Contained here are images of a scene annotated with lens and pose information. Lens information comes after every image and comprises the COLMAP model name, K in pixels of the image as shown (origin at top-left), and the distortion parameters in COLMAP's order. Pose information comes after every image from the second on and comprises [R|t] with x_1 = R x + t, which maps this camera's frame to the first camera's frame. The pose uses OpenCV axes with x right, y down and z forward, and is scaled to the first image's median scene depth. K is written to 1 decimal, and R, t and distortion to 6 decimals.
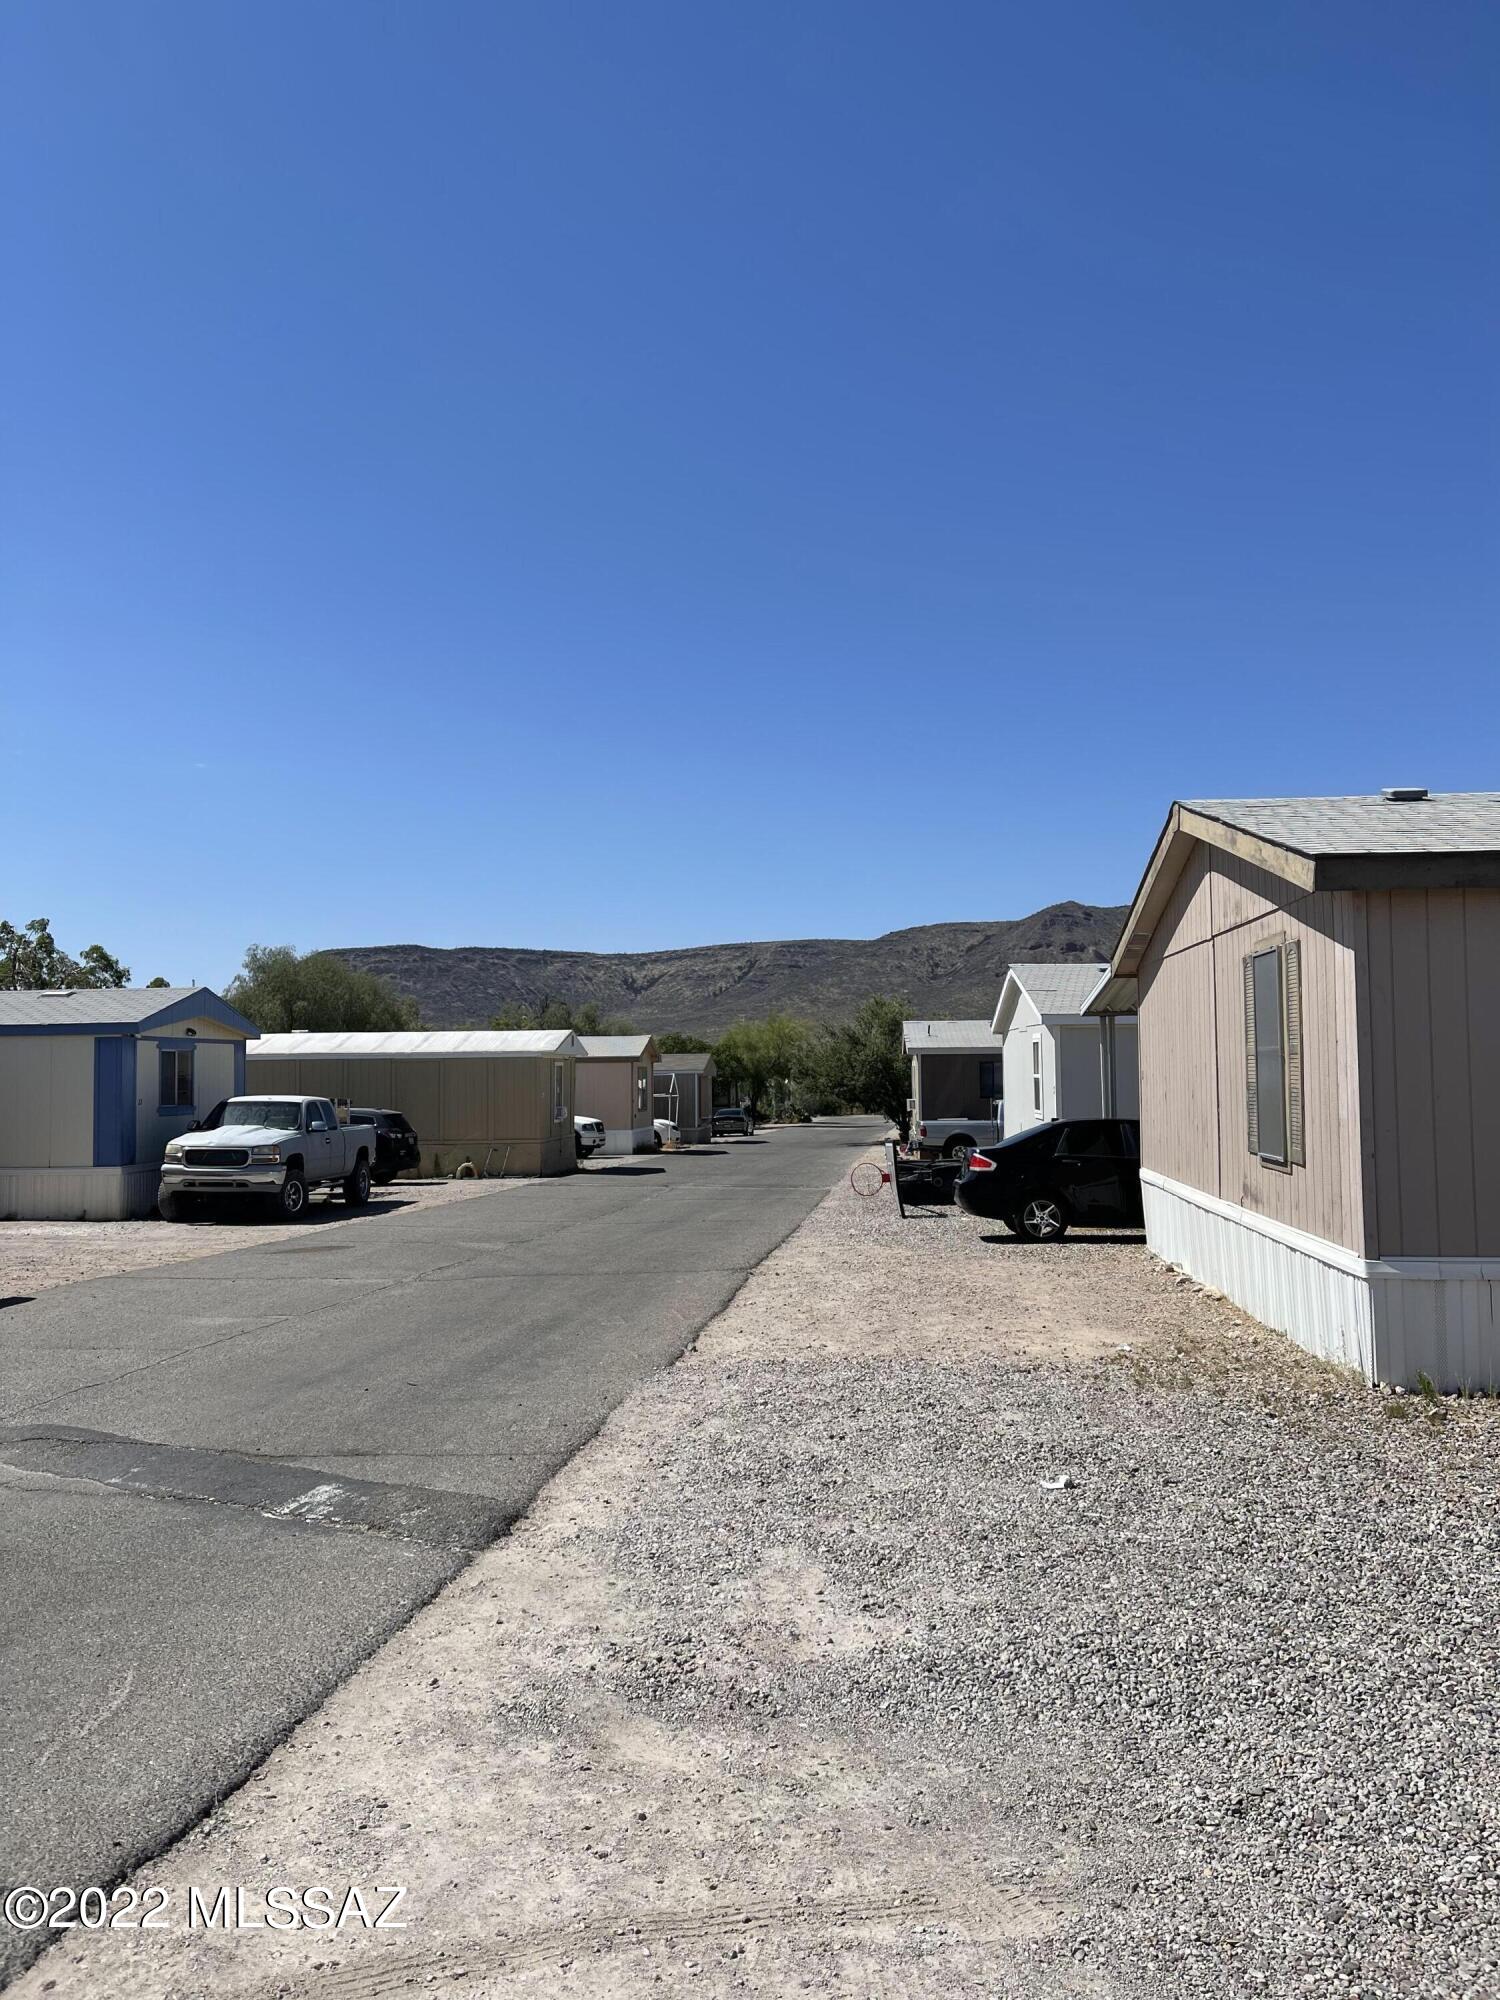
lens RADIAL K [[1409.2, 0, 745.5], [0, 1409.2, 989.2], [0, 0, 1]] dist [-0.001765, -0.002402]
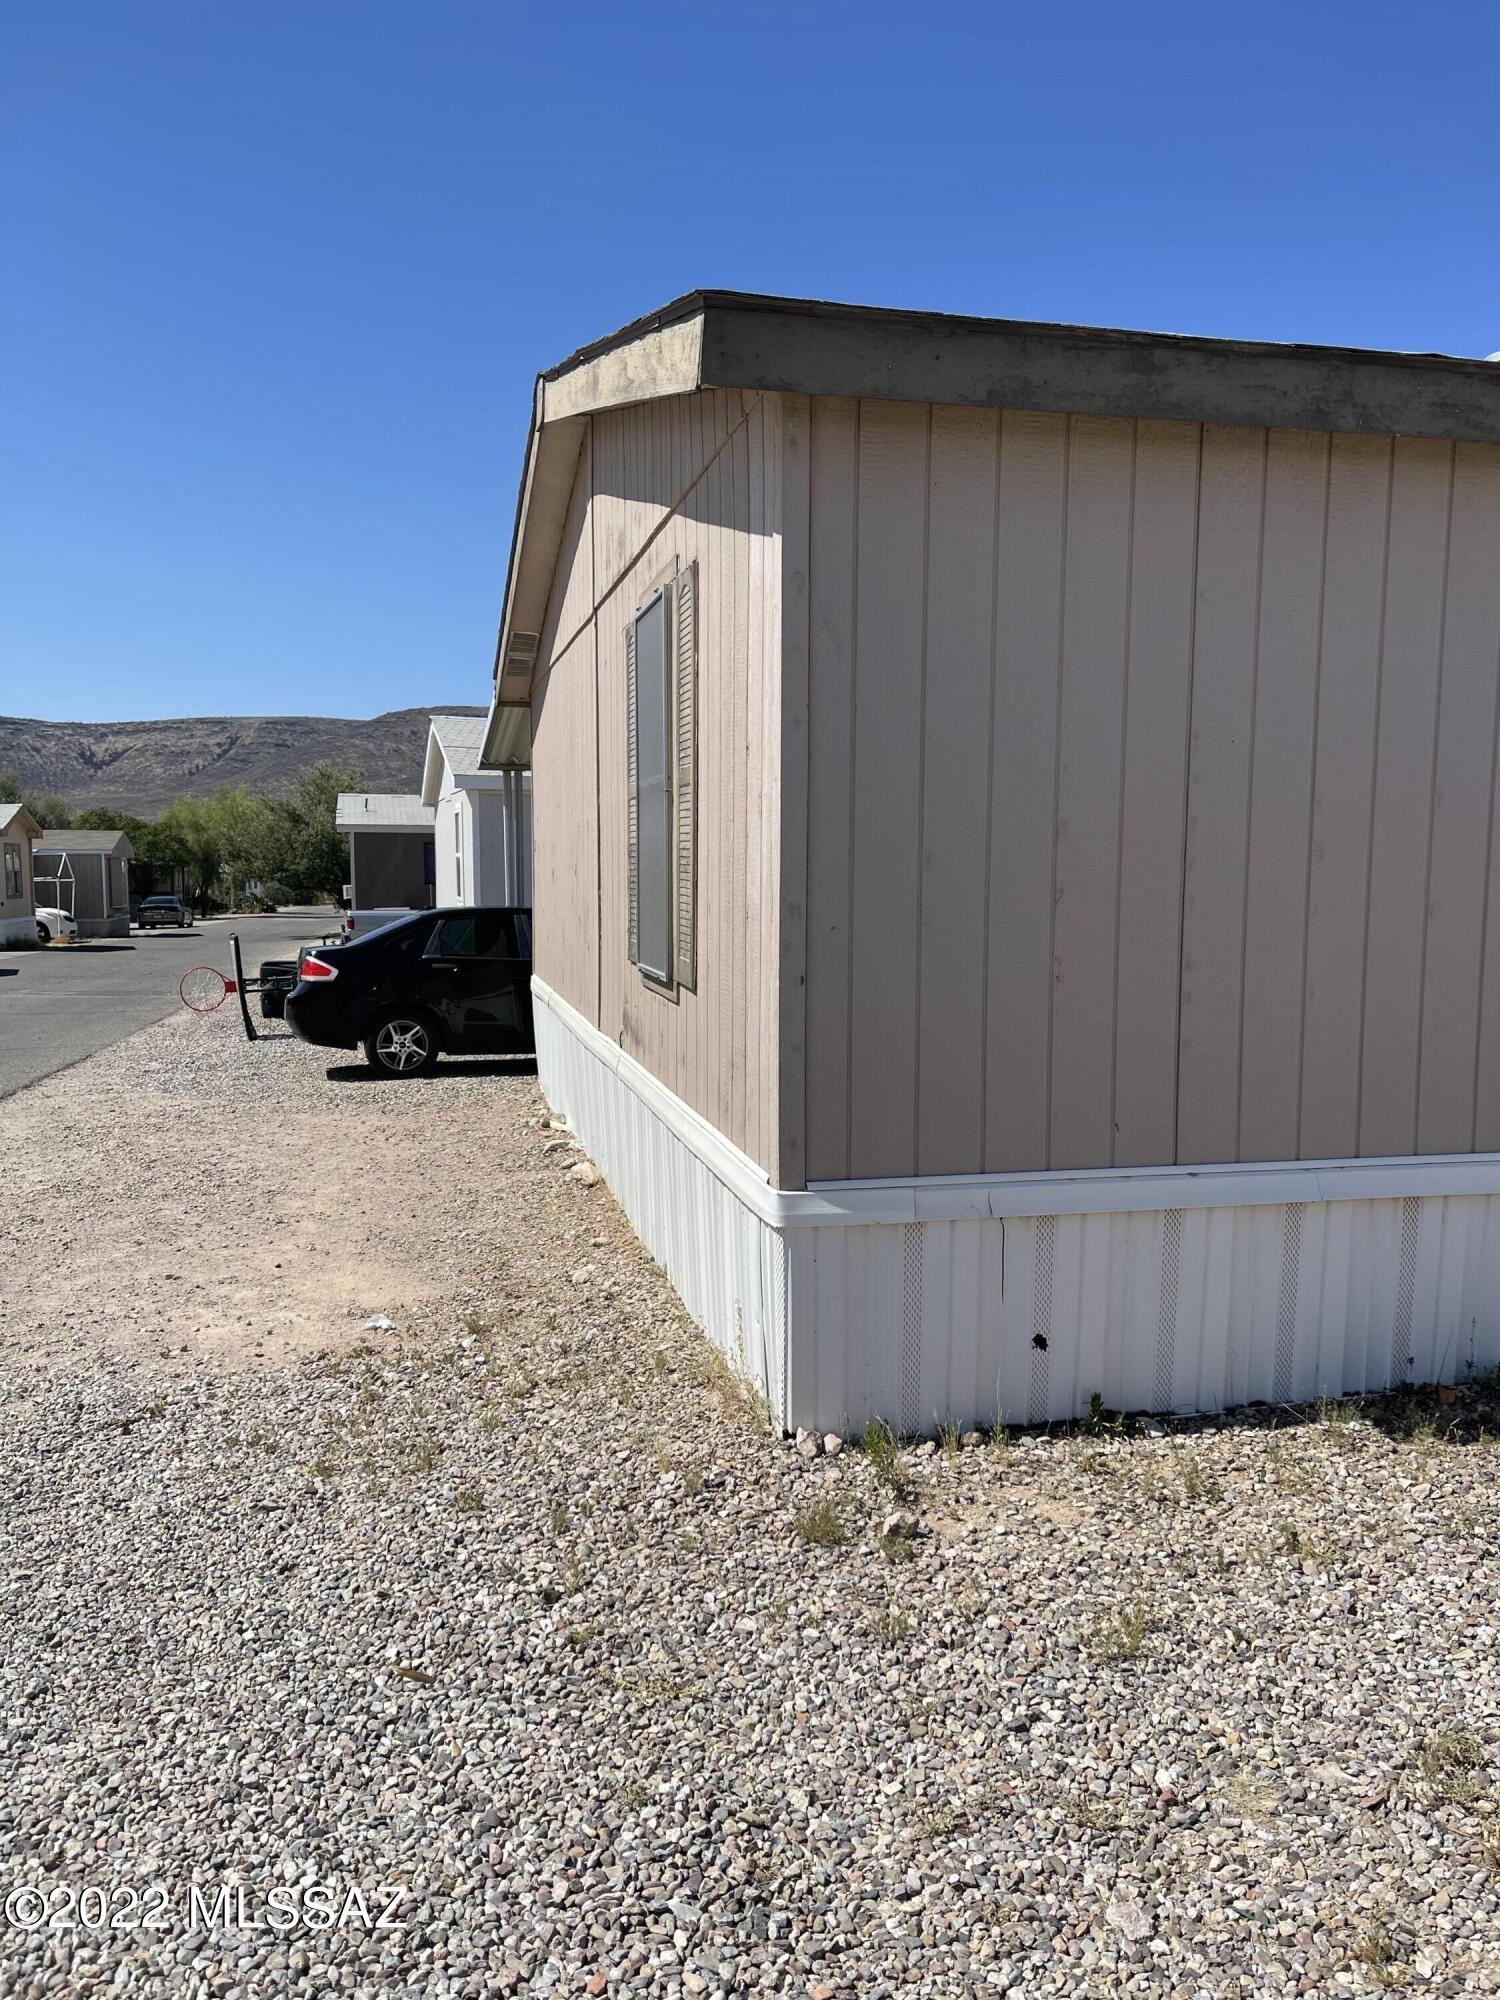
lens RADIAL K [[1409.2, 0, 745.5], [0, 1409.2, 989.2], [0, 0, 1]] dist [-0.001765, -0.002402]
pose [[0.940214, -0.017455, 0.340136, 0.126139], [-0.033063, 0.989291, 0.142160, 0.025634], [-0.338975, -0.144907, 0.929569, 0.267320]]
